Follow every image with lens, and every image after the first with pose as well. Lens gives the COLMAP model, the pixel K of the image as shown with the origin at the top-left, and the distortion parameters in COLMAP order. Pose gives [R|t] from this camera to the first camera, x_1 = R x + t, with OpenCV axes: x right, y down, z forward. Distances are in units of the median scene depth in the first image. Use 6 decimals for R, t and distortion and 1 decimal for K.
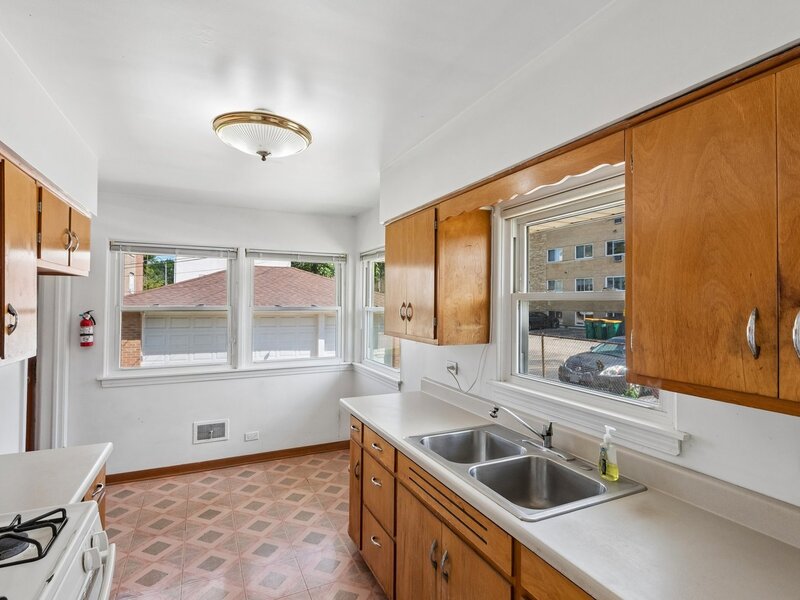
lens RADIAL K [[408.7, 0, 397.7], [0, 408.7, 292.7], [0, 0, 1]] dist [0.003189, -0.008313]
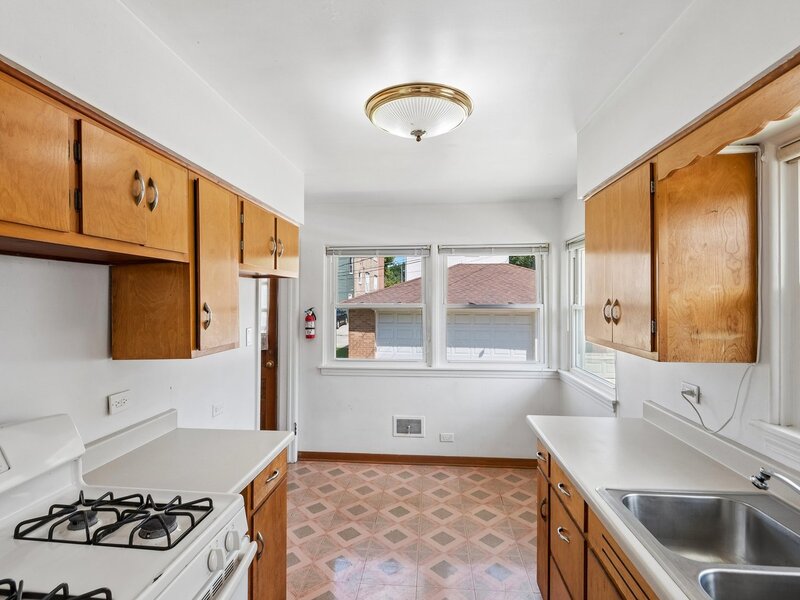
lens RADIAL K [[408.7, 0, 397.7], [0, 408.7, 292.7], [0, 0, 1]] dist [0.003189, -0.008313]
pose [[0.859929, -0.014623, -0.510203, 0.063491], [0.018255, 0.999831, 0.002112, 0.003561], [0.510086, -0.011130, 0.860051, 0.158293]]
